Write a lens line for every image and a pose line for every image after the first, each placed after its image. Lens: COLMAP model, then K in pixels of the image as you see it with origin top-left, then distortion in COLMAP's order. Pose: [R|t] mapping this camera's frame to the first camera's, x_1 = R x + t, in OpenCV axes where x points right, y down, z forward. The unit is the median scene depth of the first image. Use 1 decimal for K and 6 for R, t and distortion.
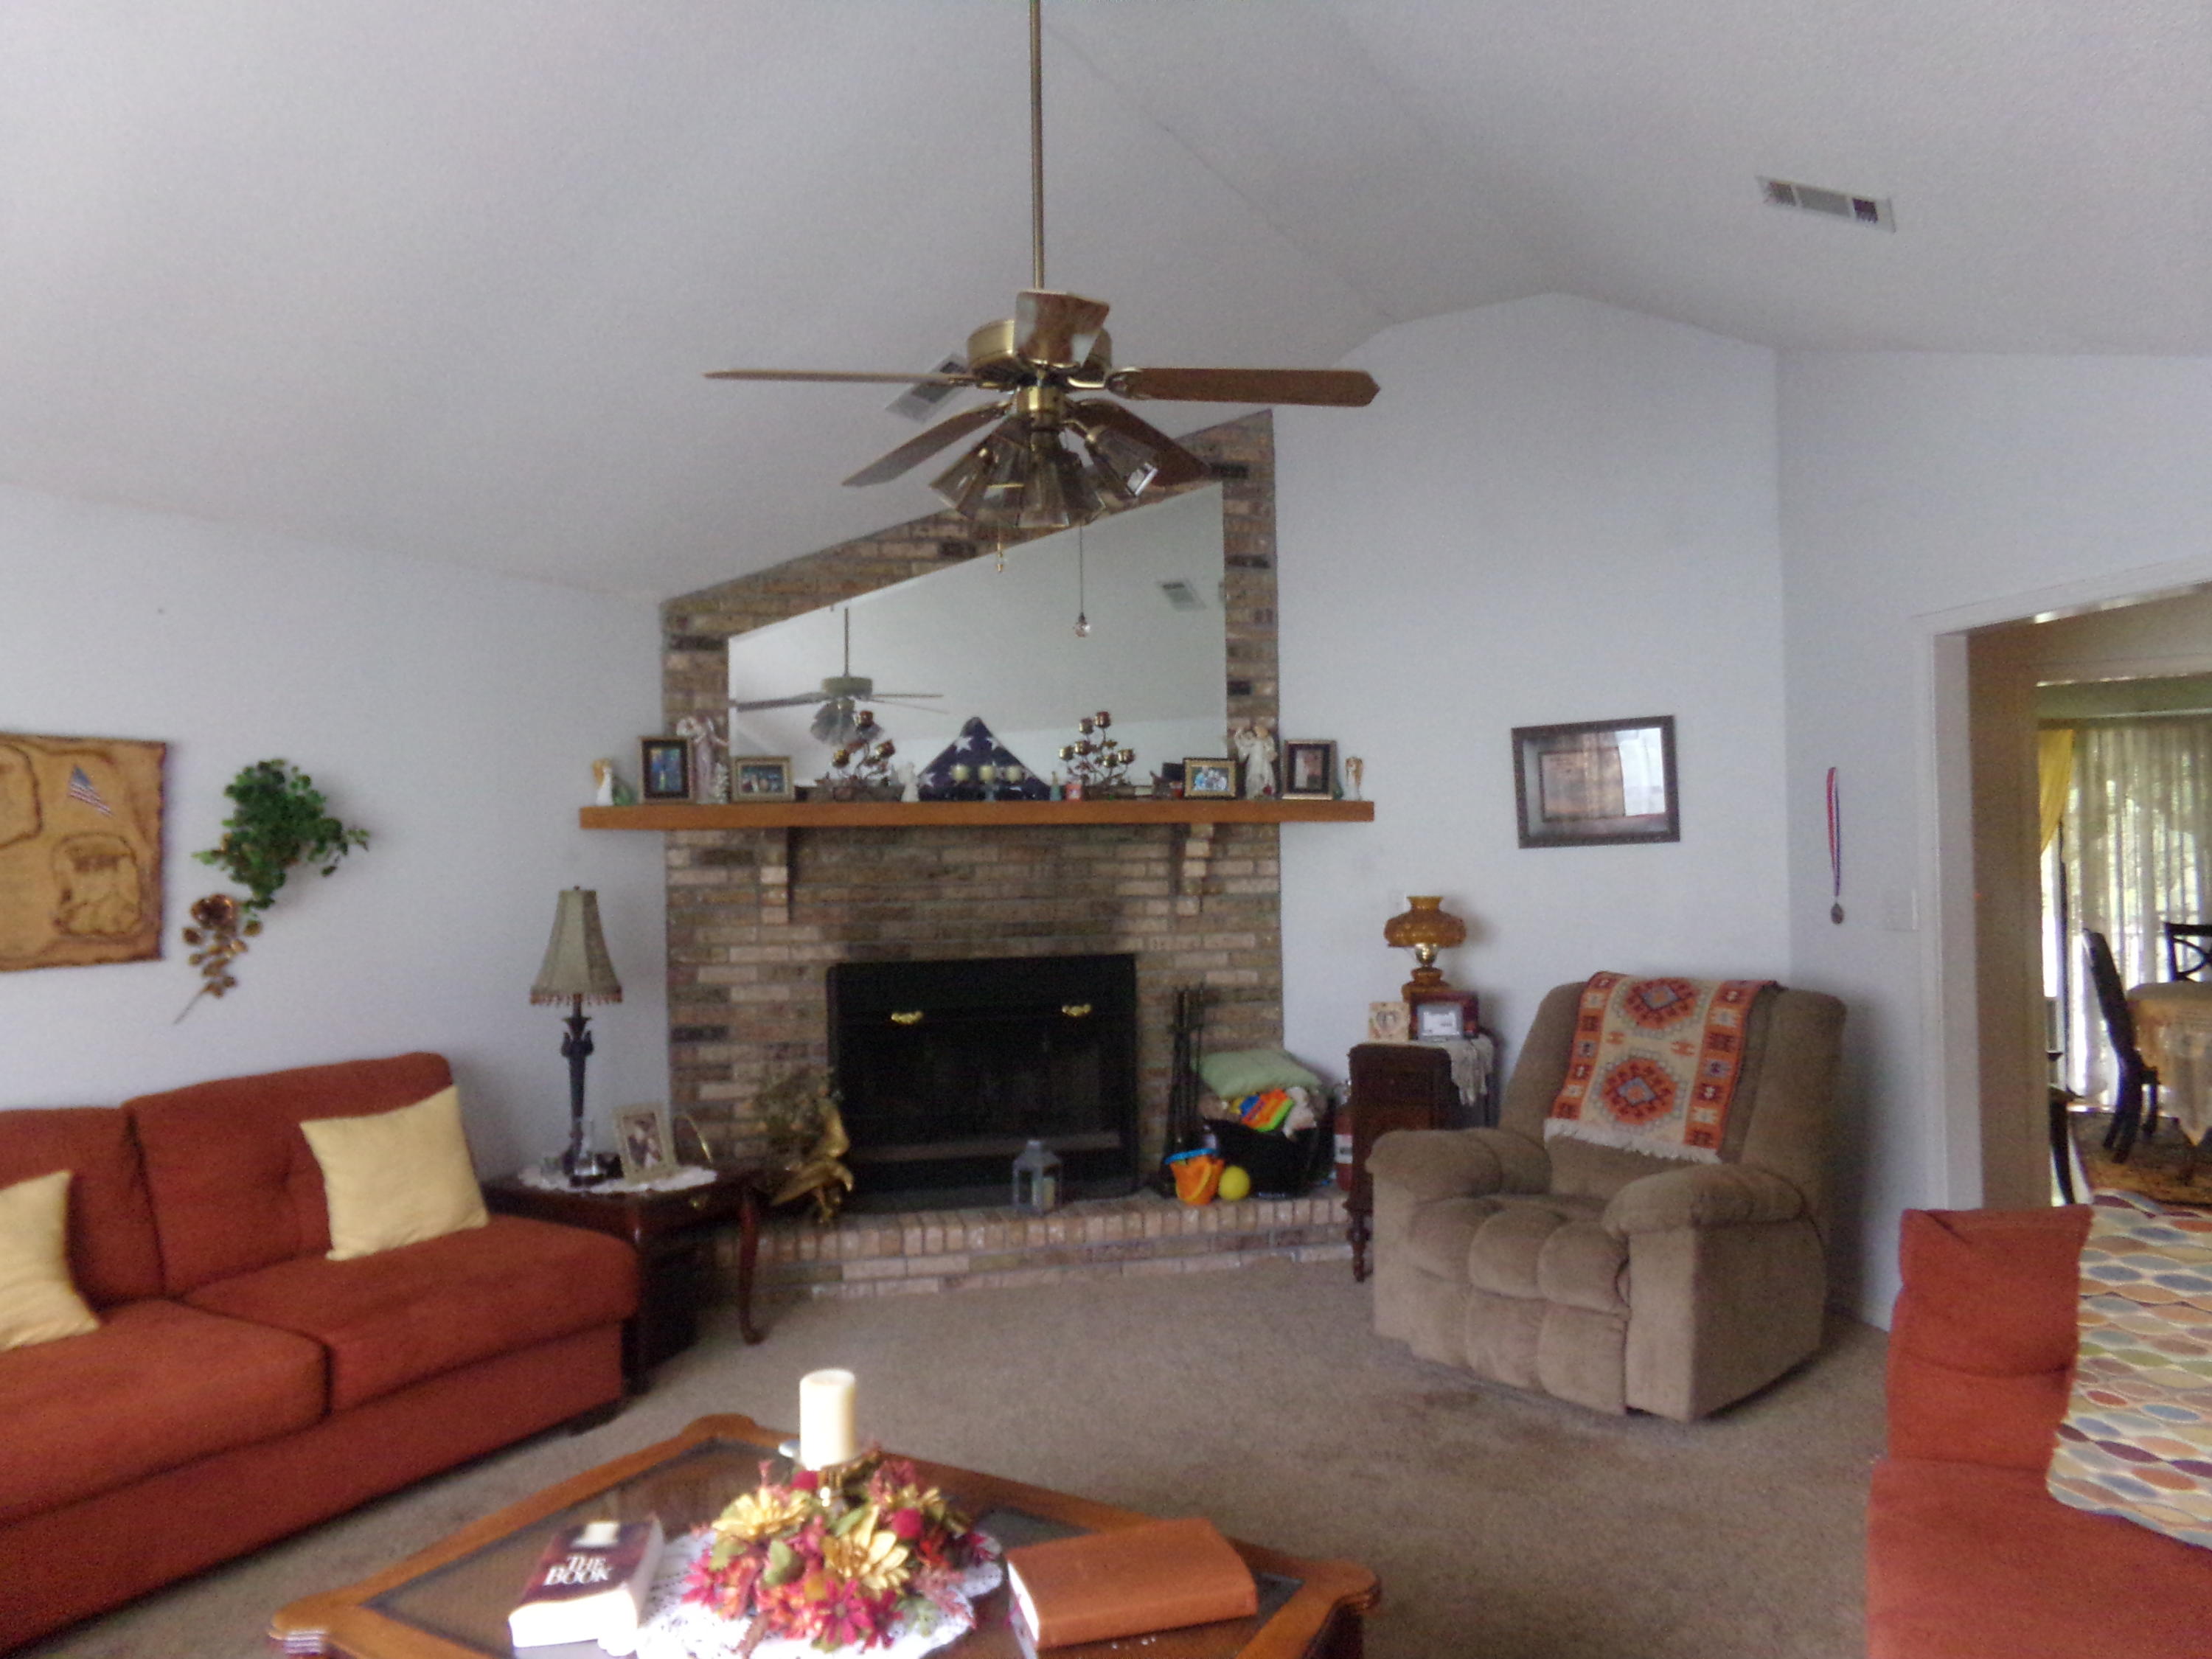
lens RADIAL K [[1482.7, 0, 1095.9], [0, 1482.7, 835.4], [0, 0, 1]] dist [-0.104053, 0.121835]
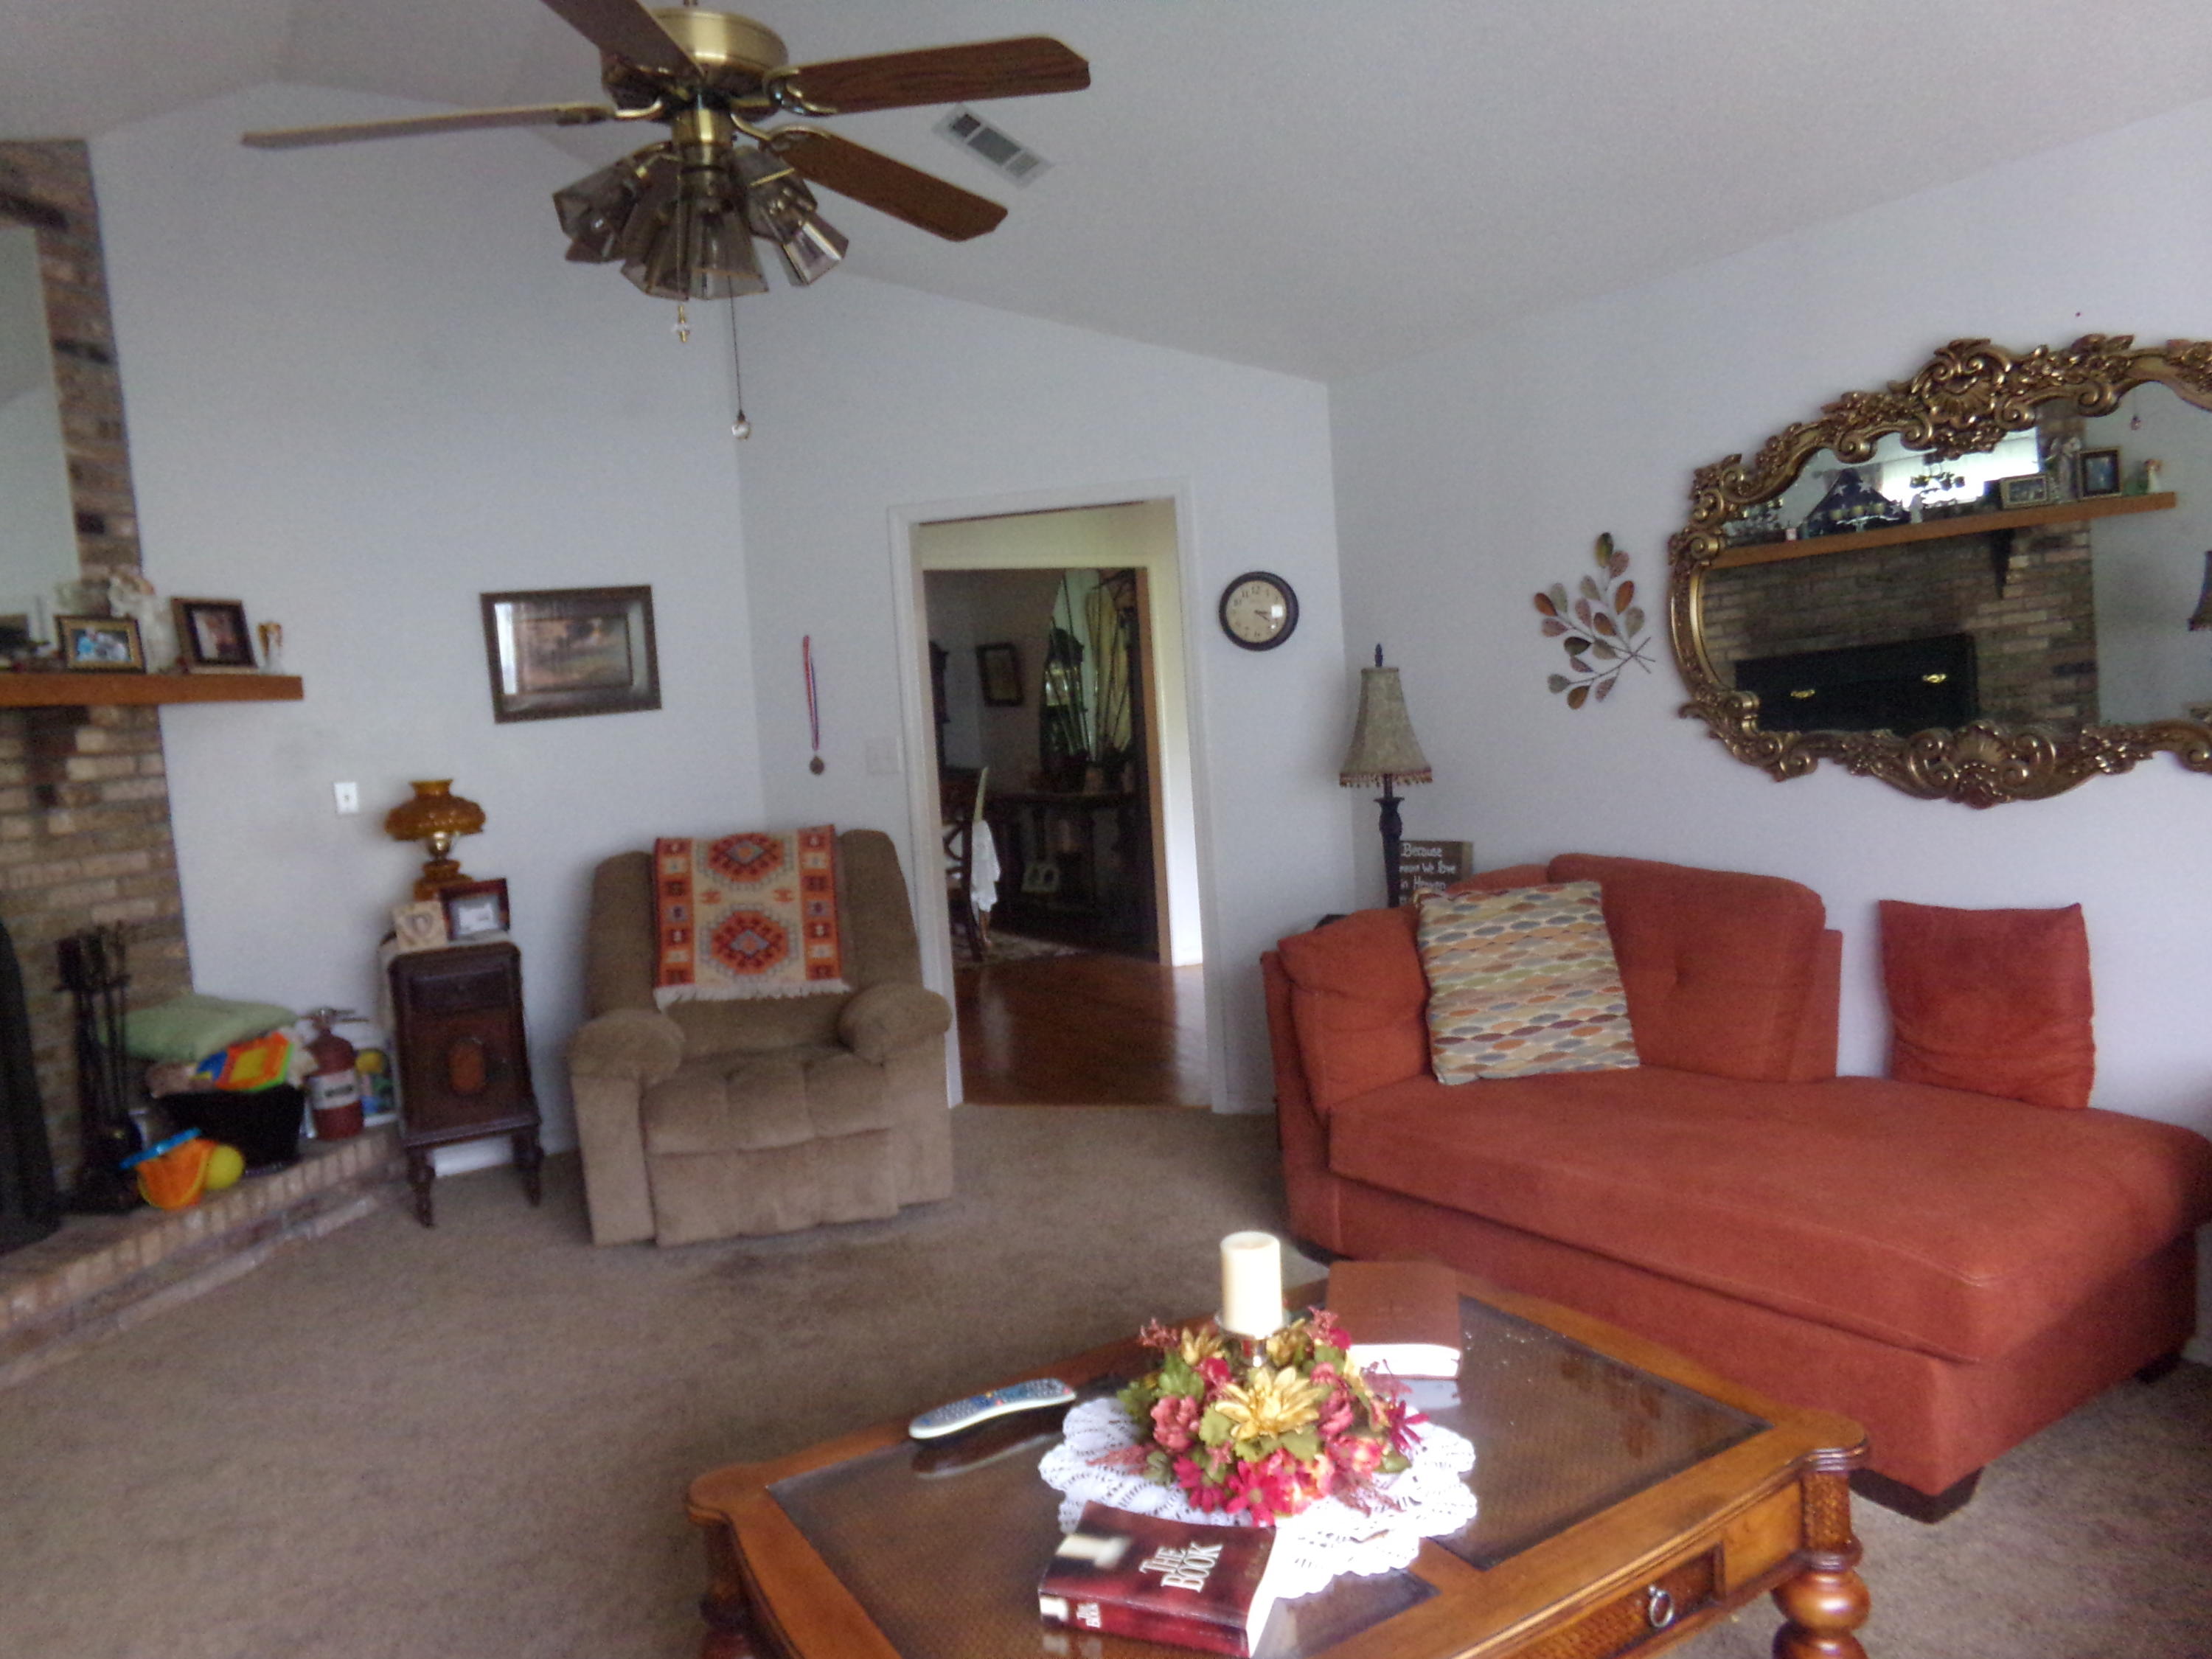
lens RADIAL K [[1487.1, 0, 1106.0], [0, 1487.1, 829.5], [0, 0, 1]] dist [-0.075543, 0.073963]
pose [[0.468383, -0.094309, 0.878478, -0.354375], [0.041067, 0.995536, 0.084980, 0.012694], [-0.882571, -0.003727, 0.470165, 0.230599]]
